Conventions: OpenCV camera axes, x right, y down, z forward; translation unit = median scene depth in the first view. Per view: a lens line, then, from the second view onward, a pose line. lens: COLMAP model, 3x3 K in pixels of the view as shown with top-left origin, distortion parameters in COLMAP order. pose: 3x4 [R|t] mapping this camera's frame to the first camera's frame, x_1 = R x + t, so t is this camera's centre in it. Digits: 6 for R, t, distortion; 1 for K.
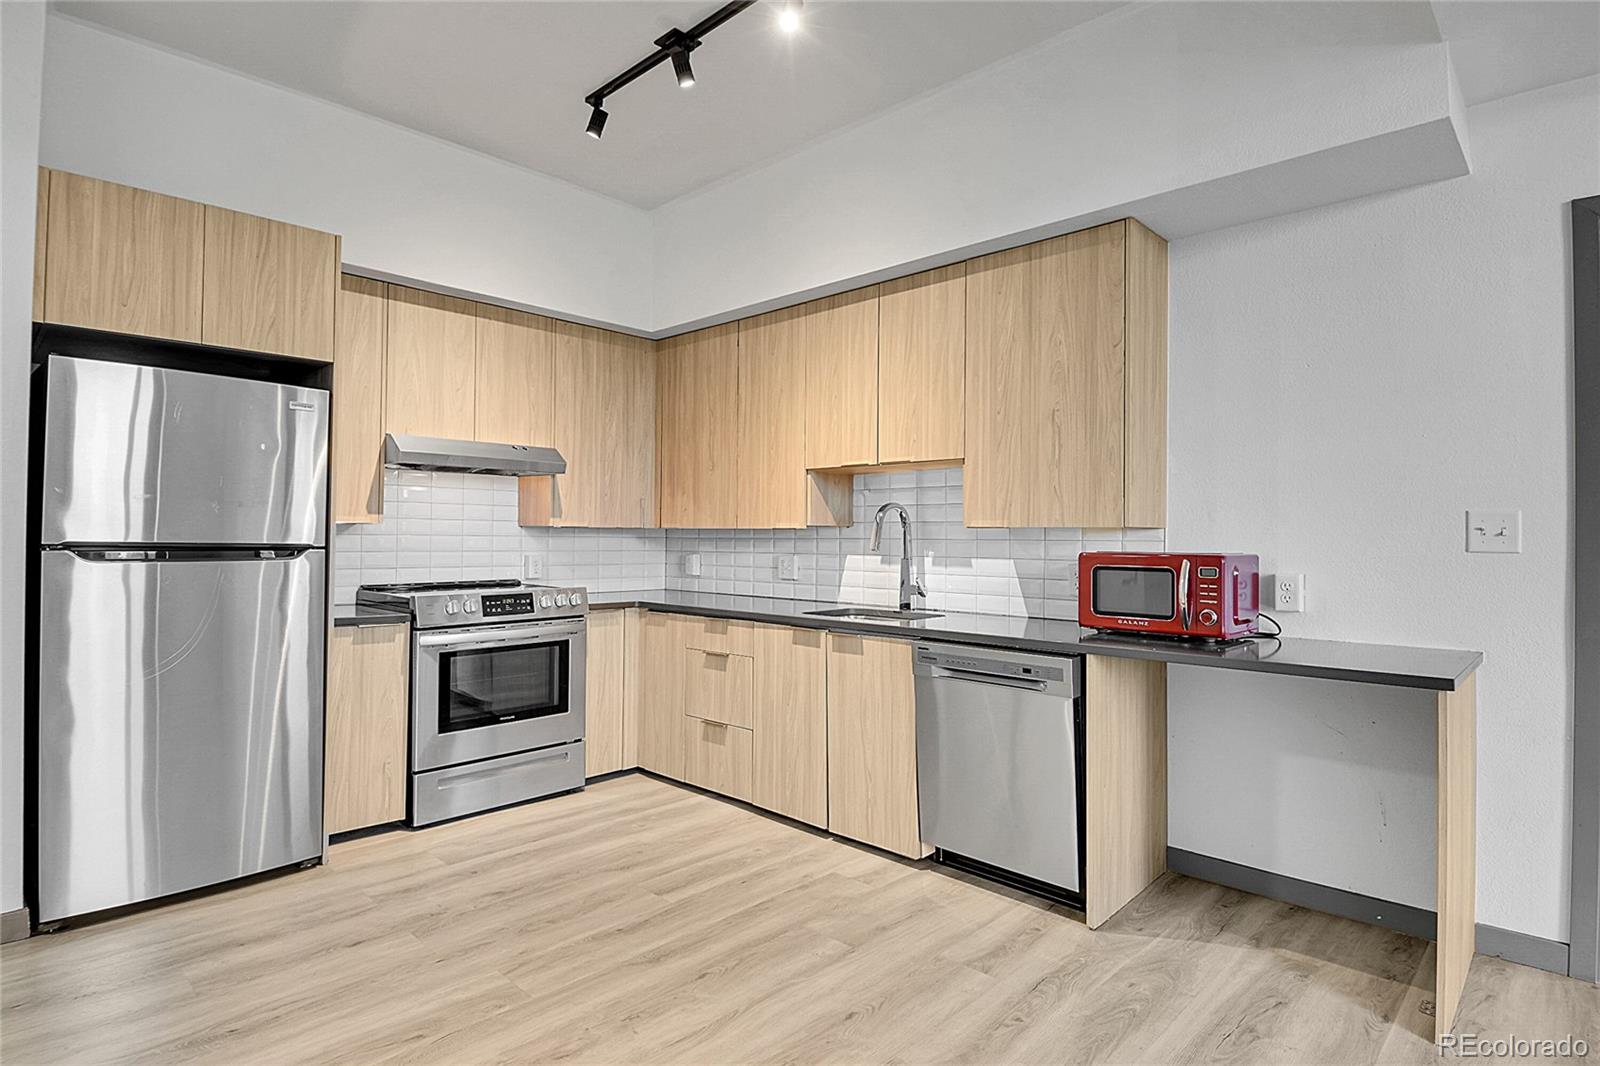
lens RADIAL K [[846.0, 0, 806.5], [0, 846.0, 523.3], [0, 0, 1]] dist [-0.003012, -0.012471]
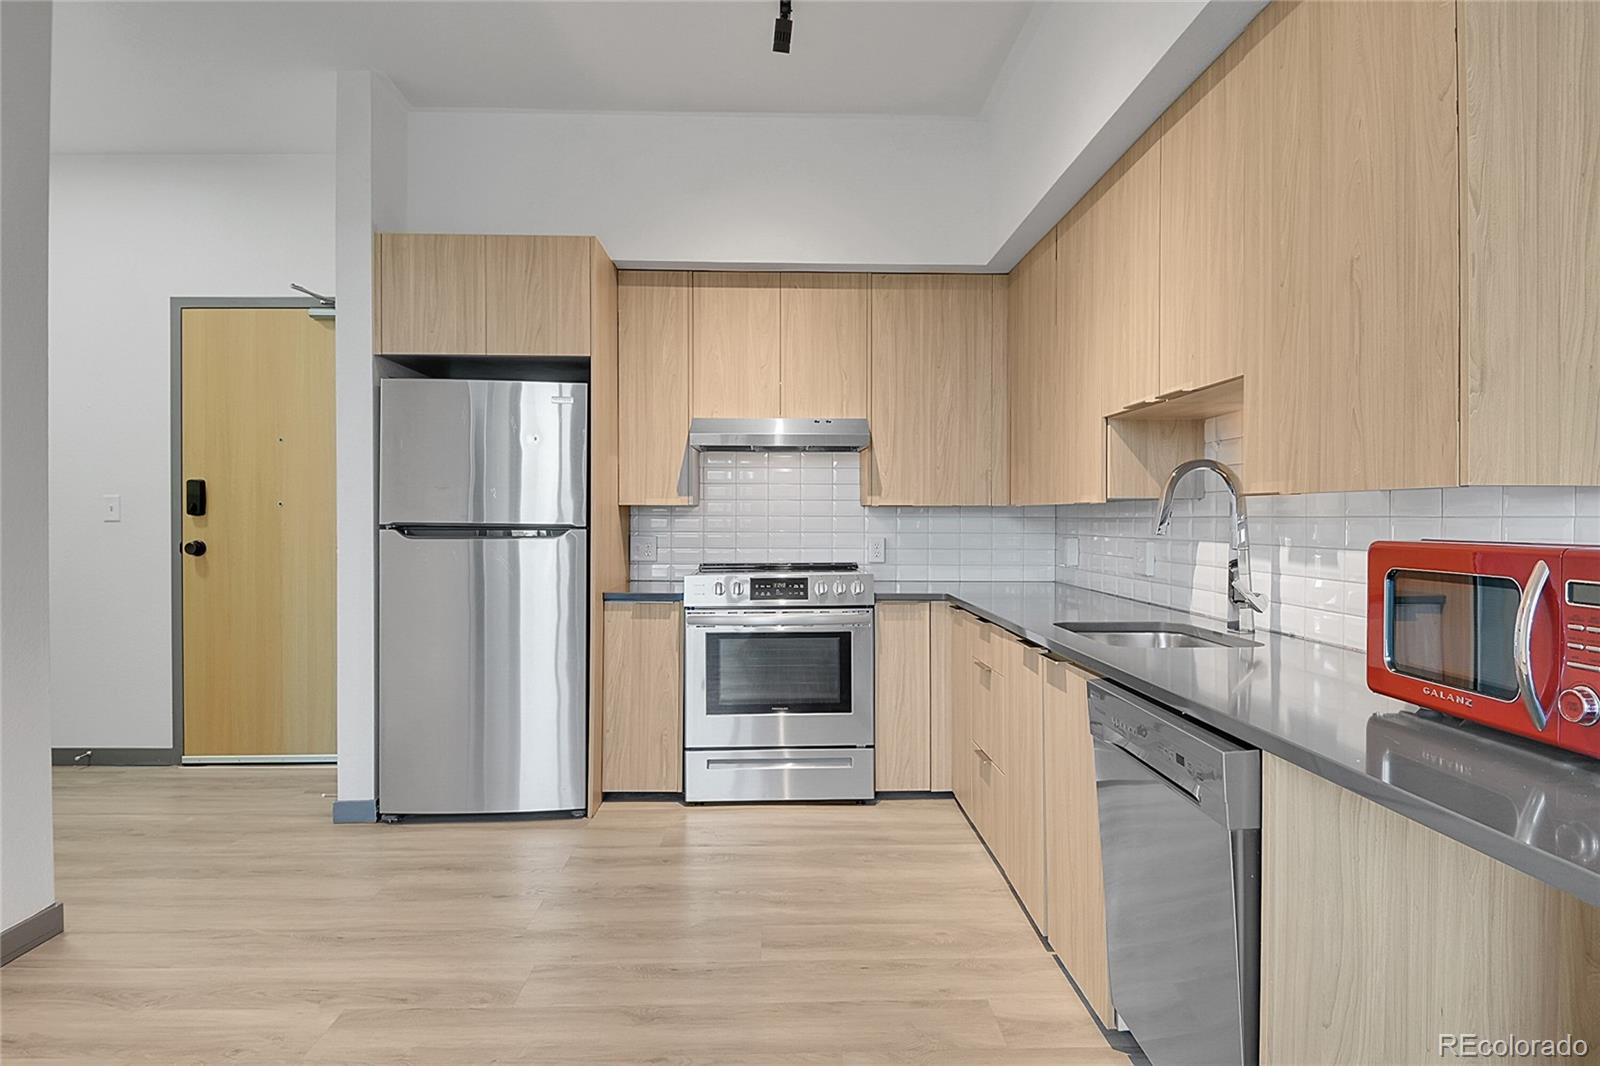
lens RADIAL K [[888.5, 0, 800.7], [0, 888.5, 523.6], [0, 0, 1]] dist [0.015134, -0.008857]
pose [[0.707297, -0.000676, -0.706917, 0.409031], [0.015741, 0.999767, 0.014794, 0.010173], [0.706742, -0.021591, 0.707142, 0.359749]]
